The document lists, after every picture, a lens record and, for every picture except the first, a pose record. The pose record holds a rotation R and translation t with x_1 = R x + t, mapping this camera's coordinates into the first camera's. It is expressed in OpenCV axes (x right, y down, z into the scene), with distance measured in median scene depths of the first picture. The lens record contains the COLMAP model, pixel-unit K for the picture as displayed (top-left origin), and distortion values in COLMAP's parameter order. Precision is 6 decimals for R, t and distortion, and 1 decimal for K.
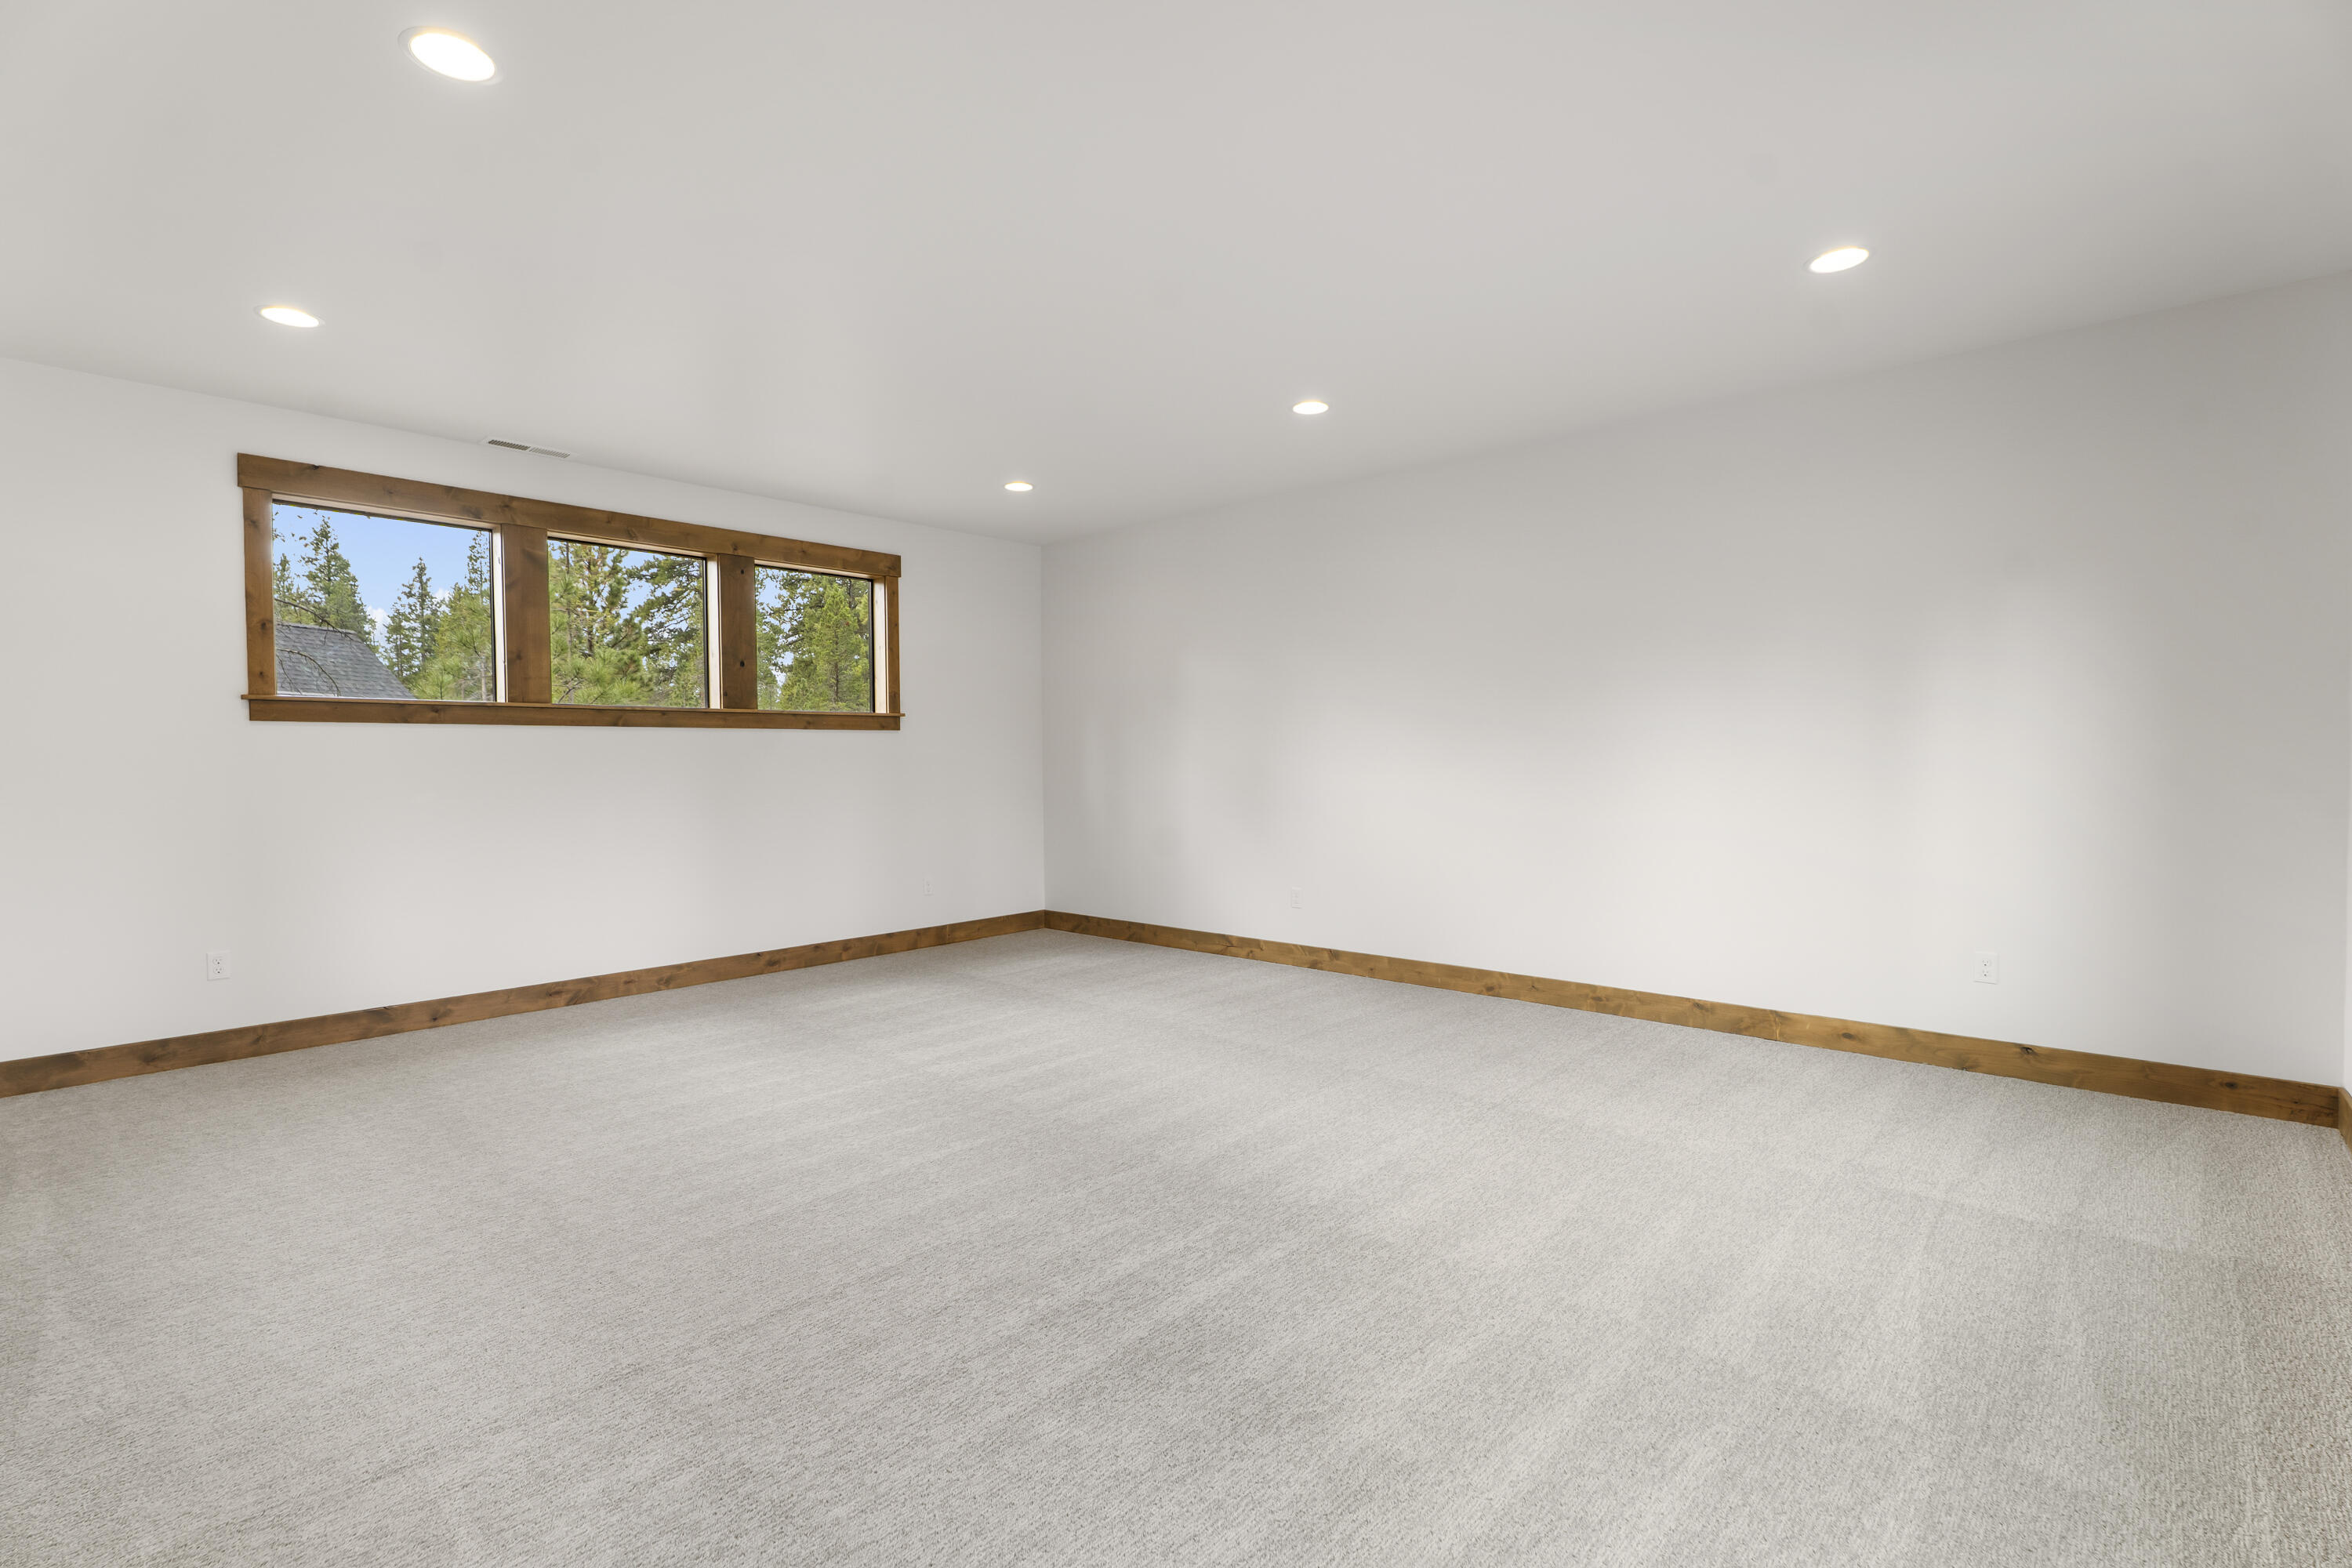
lens RADIAL K [[1056.2, 0, 1169.4], [0, 1056.2, 779.4], [0, 0, 1]] dist [0.002515, -0.005097]
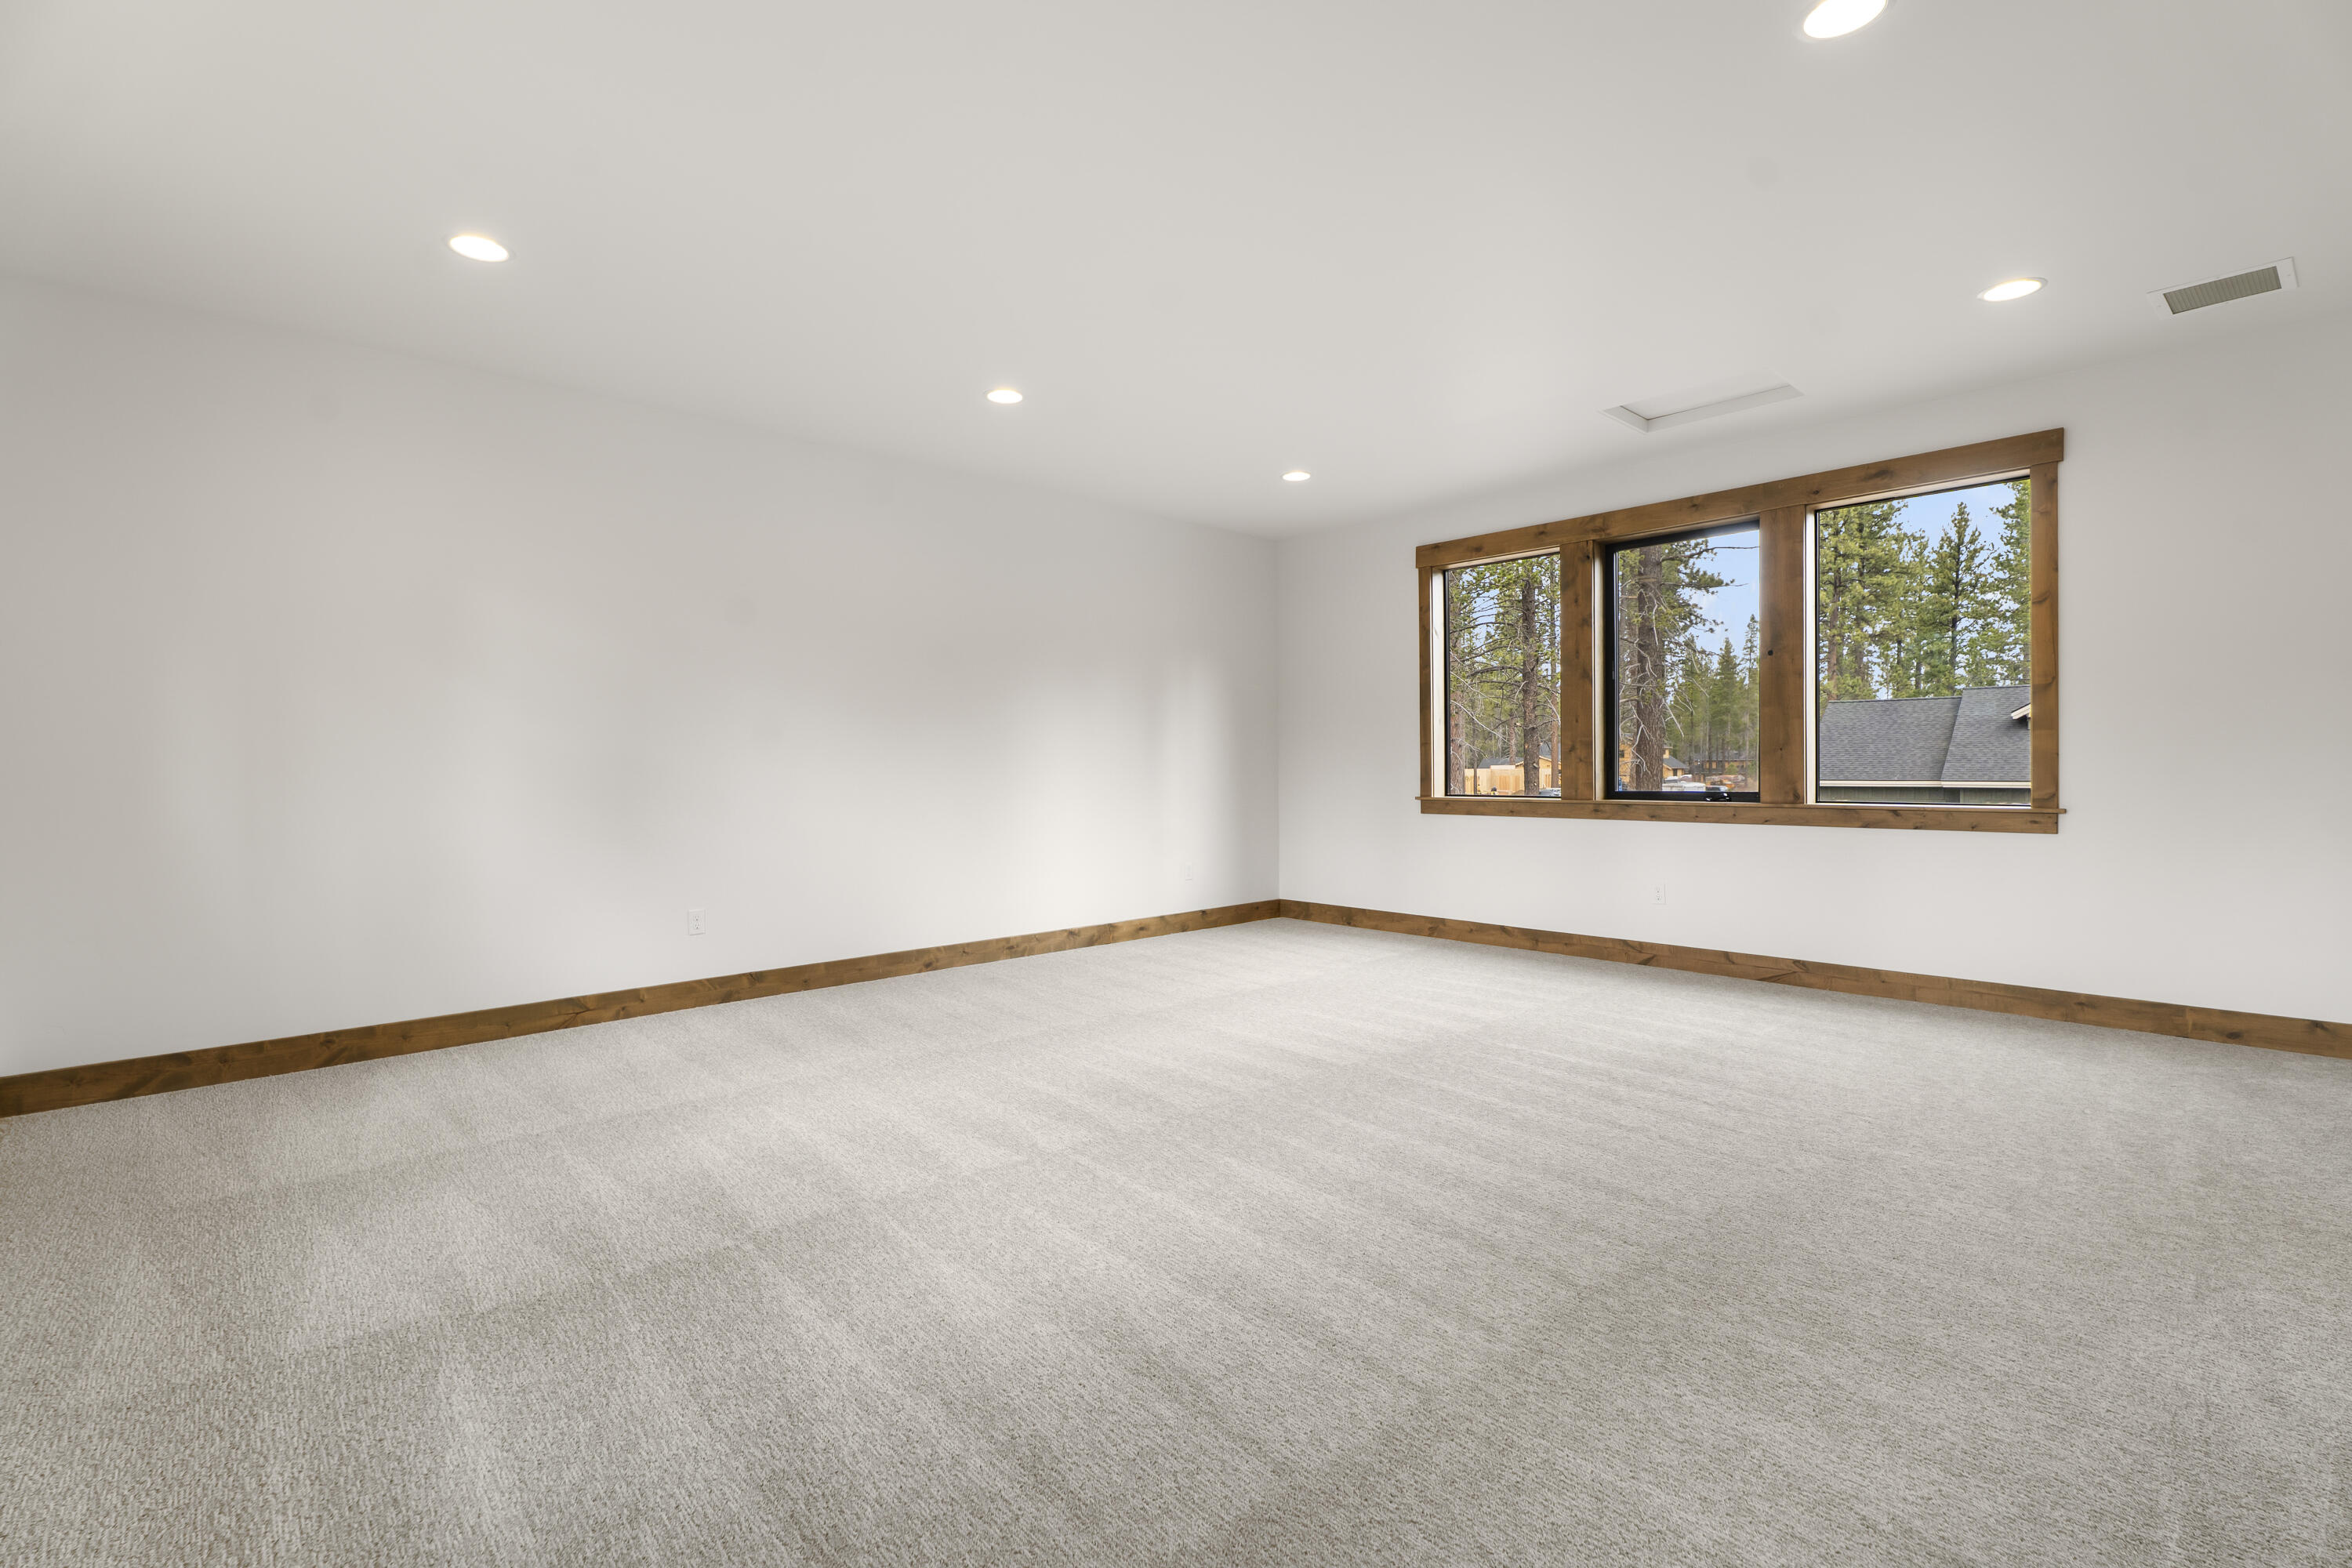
lens RADIAL K [[1056.2, 0, 1165.5], [0, 1056.2, 773.4], [0, 0, 1]] dist [0.002515, -0.005097]
pose [[0.085557, 0.001073, 0.996333, -0.921895], [0.028892, 0.999576, -0.003557, 0.020147], [-0.995914, 0.029090, 0.085490, 0.831960]]
